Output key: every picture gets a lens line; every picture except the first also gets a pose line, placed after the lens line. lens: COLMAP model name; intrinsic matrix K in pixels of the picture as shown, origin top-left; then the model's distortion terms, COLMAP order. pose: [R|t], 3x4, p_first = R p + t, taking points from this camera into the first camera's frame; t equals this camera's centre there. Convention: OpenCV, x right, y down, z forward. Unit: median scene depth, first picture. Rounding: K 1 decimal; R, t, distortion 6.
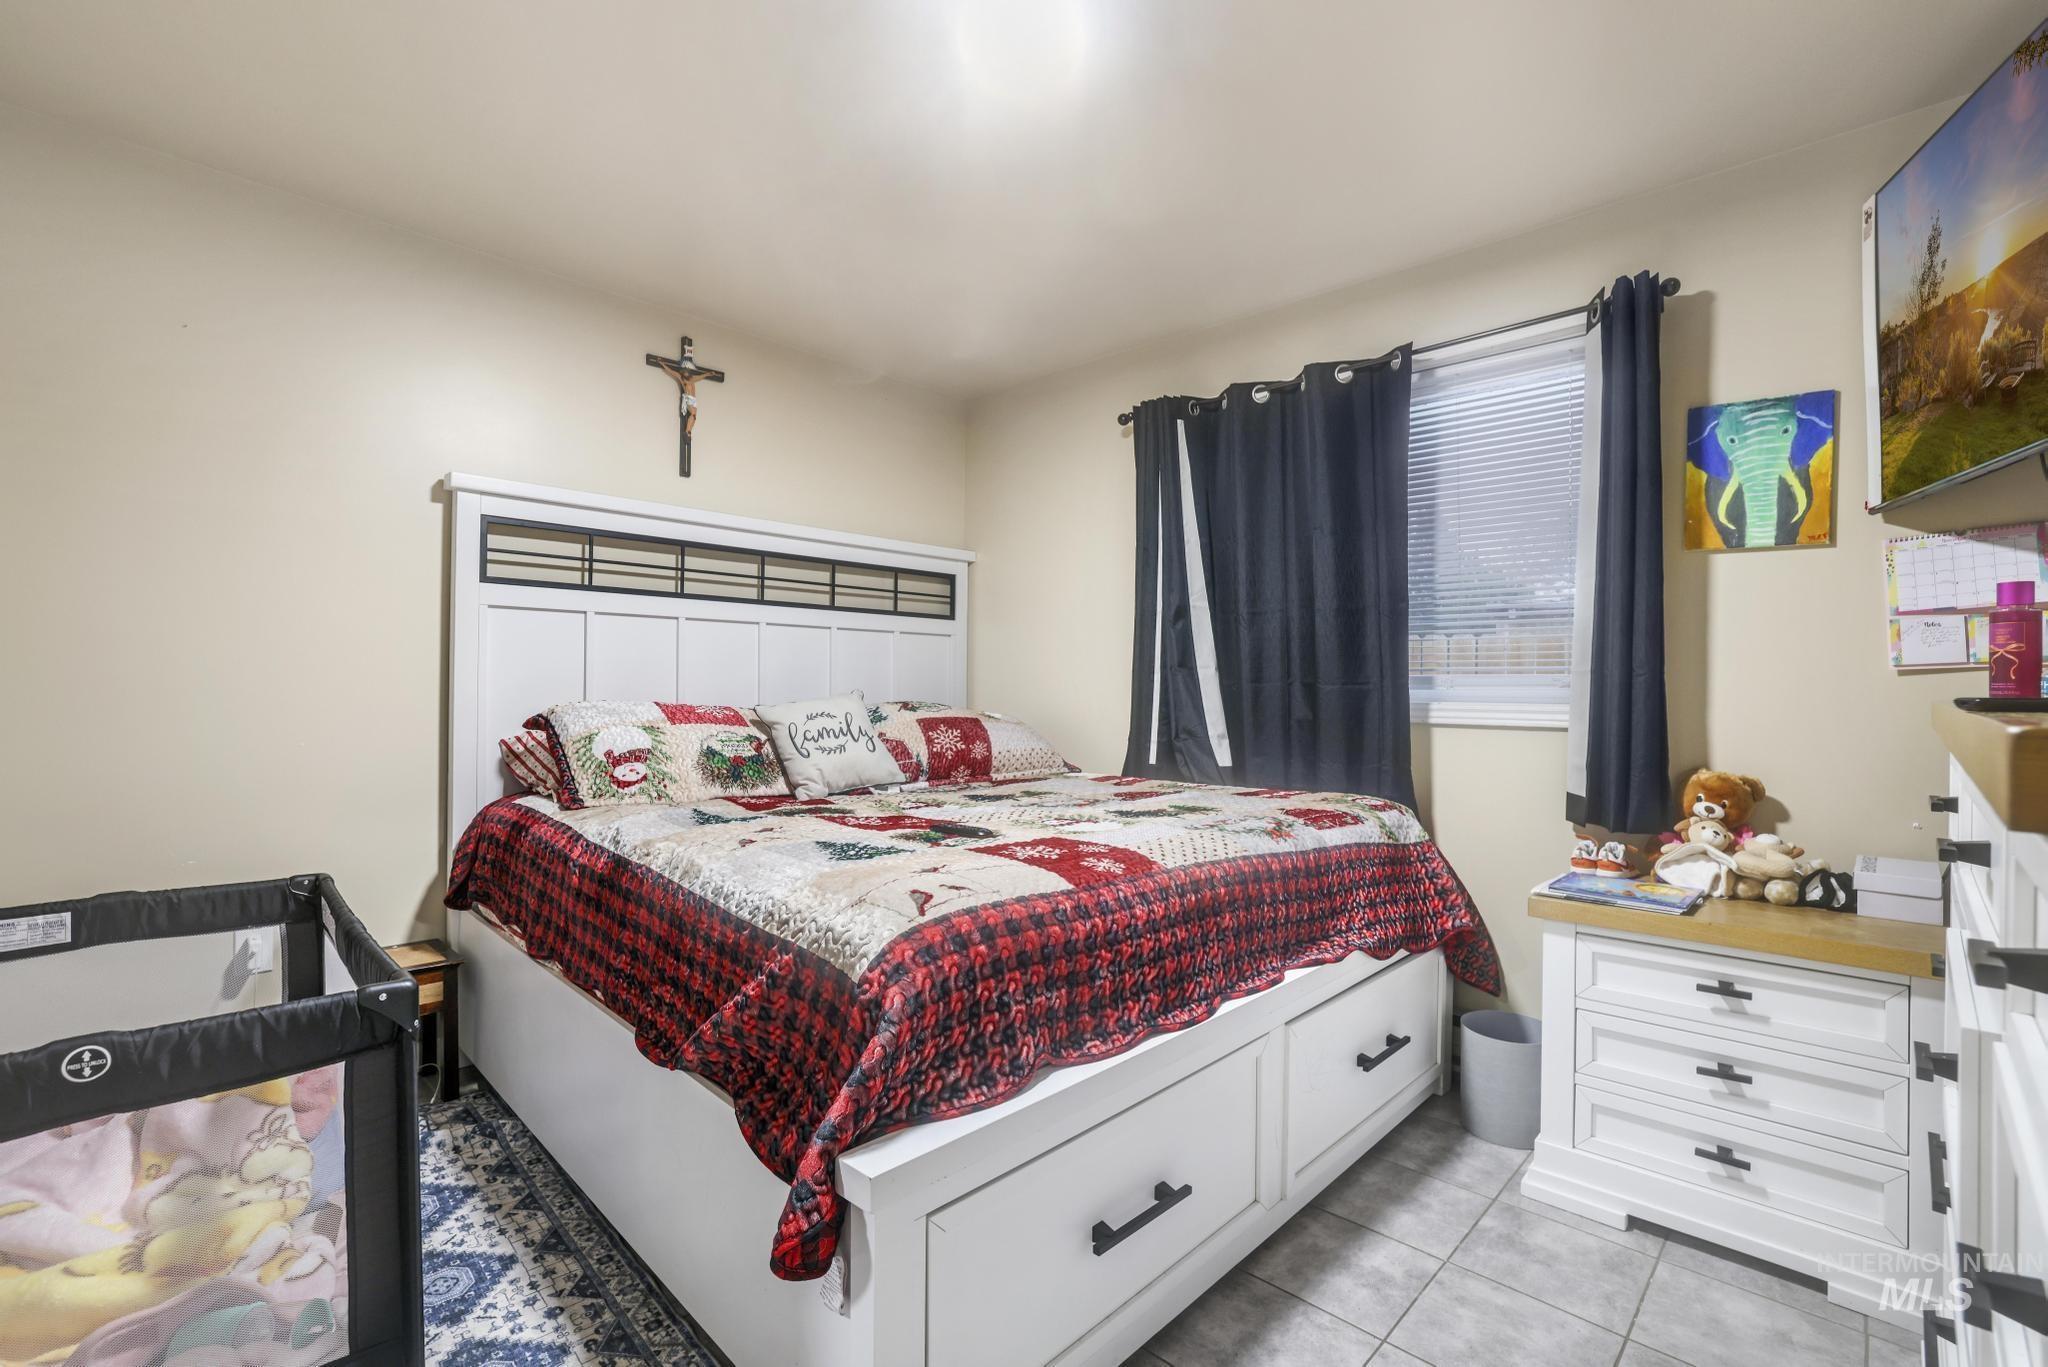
lens RADIAL K [[928.8, 0, 1029.3], [0, 928.8, 679.6], [0, 0, 1]] dist [-0.030793, 0.000267]
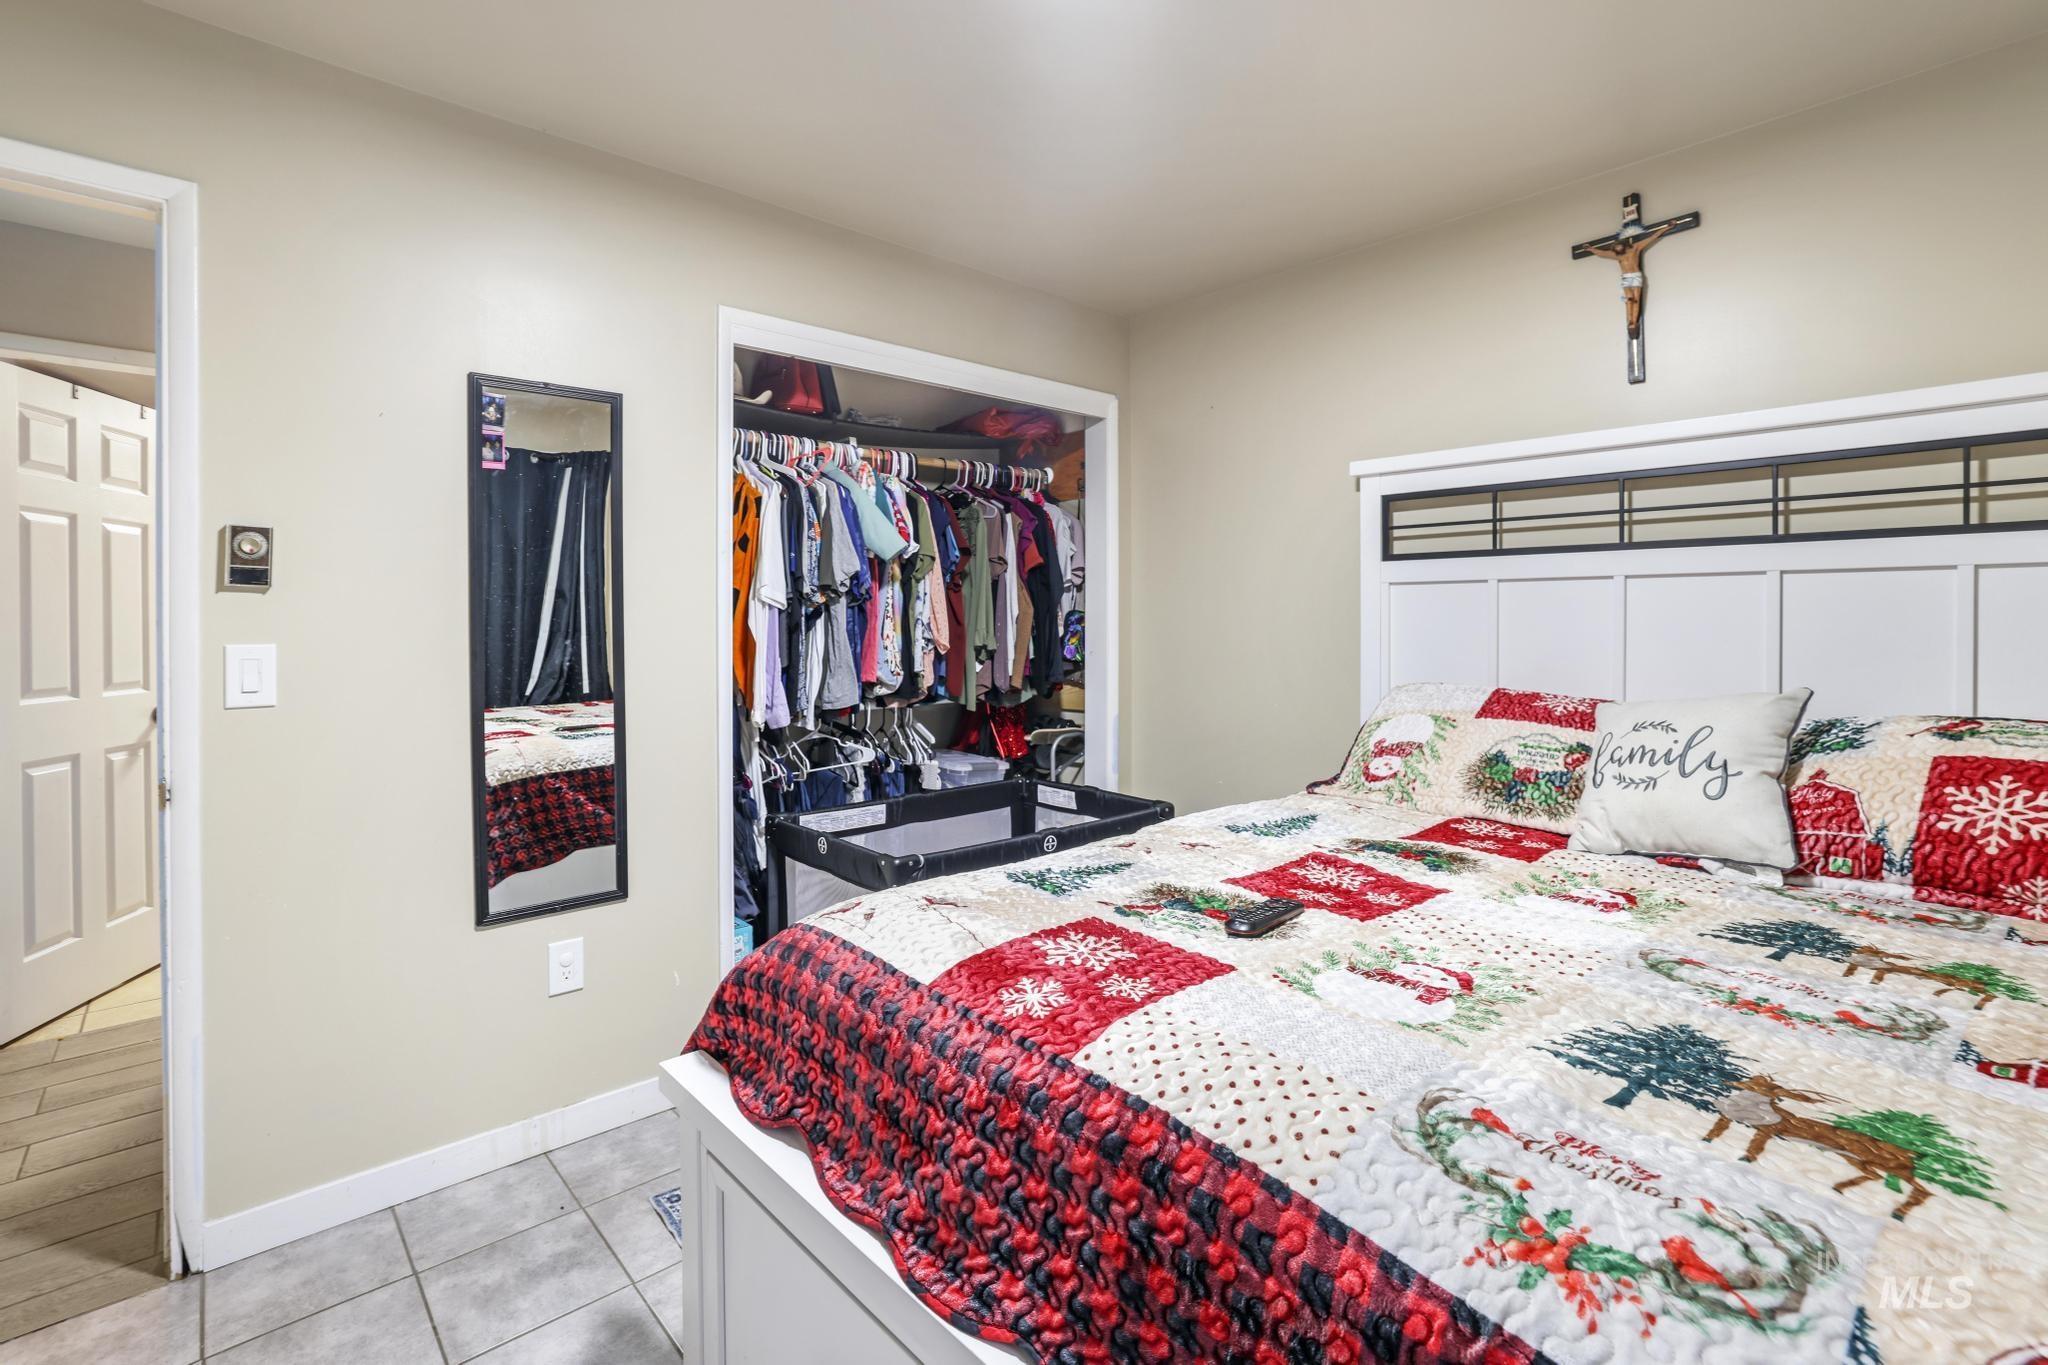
lens RADIAL K [[944.3, 0, 1017.0], [0, 944.3, 607.6], [0, 0, 1]] dist [-0.025390, 0.000541]
pose [[-0.073396, -0.040673, -0.996473, 0.397278], [-0.011865, 0.999133, -0.039907, -0.008084], [0.997232, 0.008894, -0.073815, 0.585128]]
